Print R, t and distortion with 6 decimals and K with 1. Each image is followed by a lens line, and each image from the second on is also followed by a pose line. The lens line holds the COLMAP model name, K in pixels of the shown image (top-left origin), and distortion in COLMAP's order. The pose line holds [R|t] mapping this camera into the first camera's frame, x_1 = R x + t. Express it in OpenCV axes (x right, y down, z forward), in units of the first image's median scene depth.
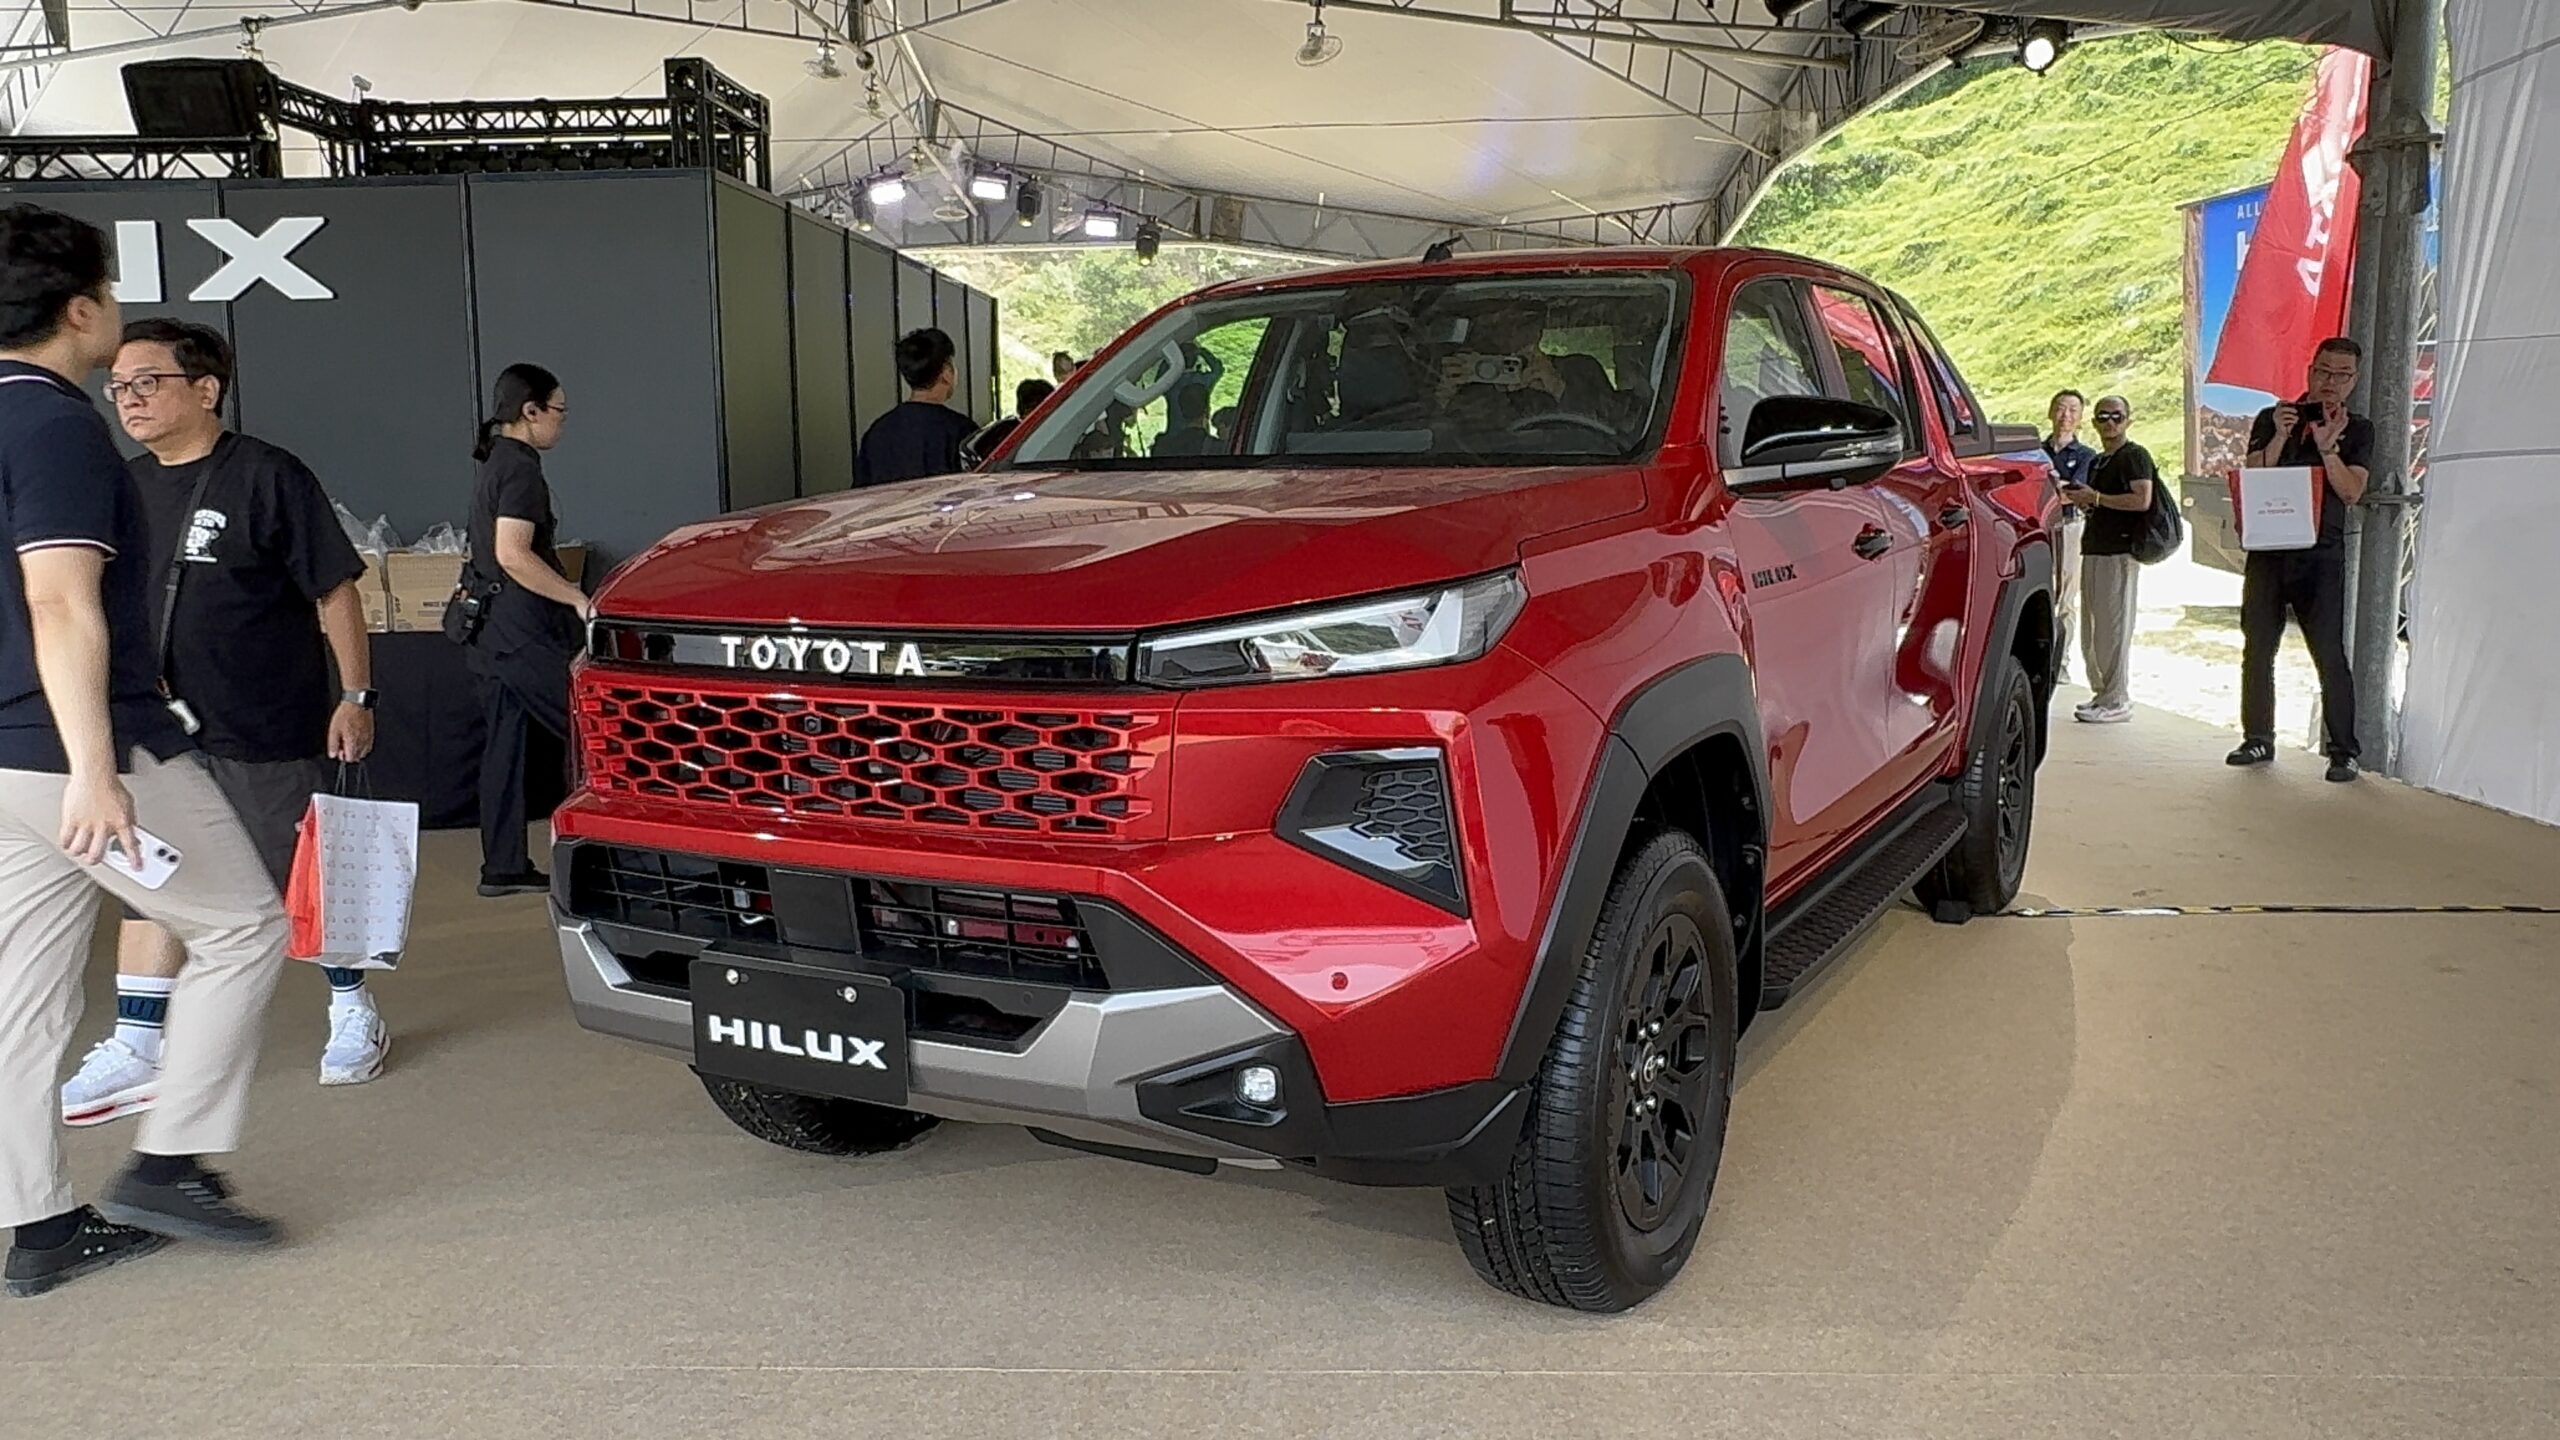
lens RADIAL K [[2102.7, 0, 1280.0], [0, 2102.7, 720.0], [0, 0, 1]] dist [-0.014275, 0.011118]
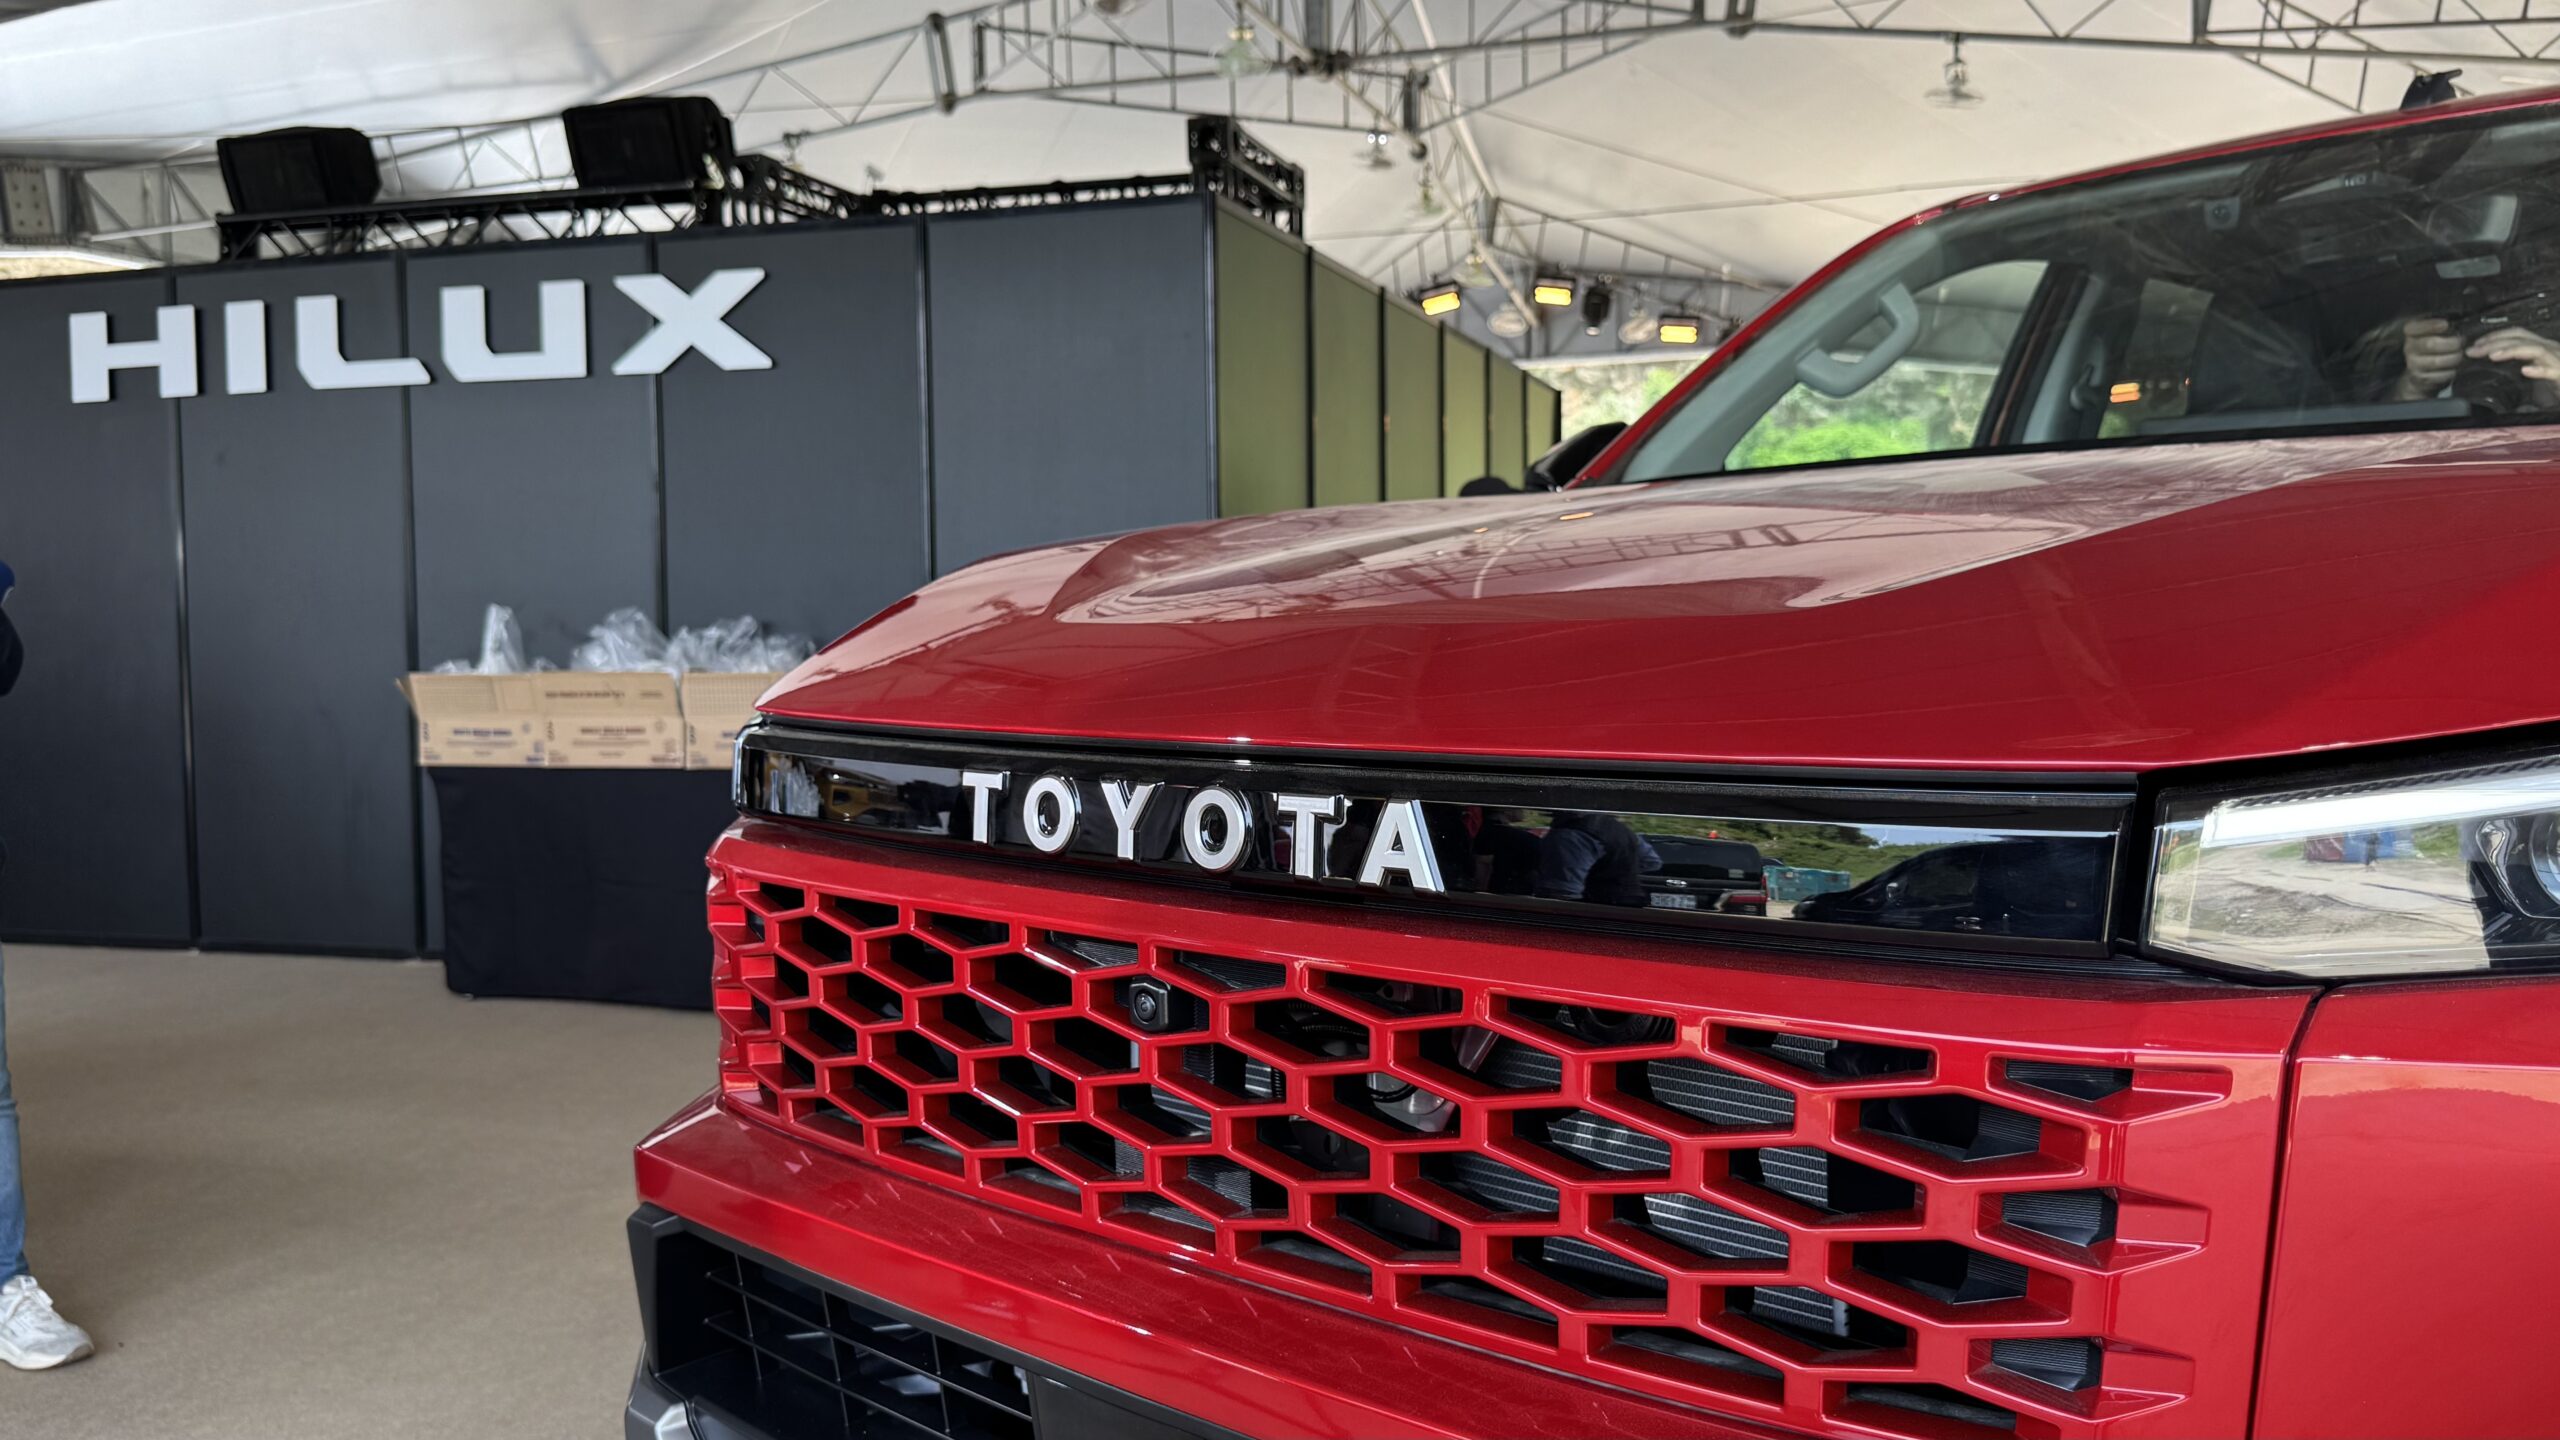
lens RADIAL K [[2073.2, 0, 1281.3], [0, 2073.2, 775.4], [0, 0, 1]] dist [0.080336, -0.232132]
pose [[0.966955, 0.020733, -0.254102, -0.069072], [-0.033068, 0.998468, -0.044365, -0.015490], [0.252792, 0.051302, 0.966159, 0.422603]]
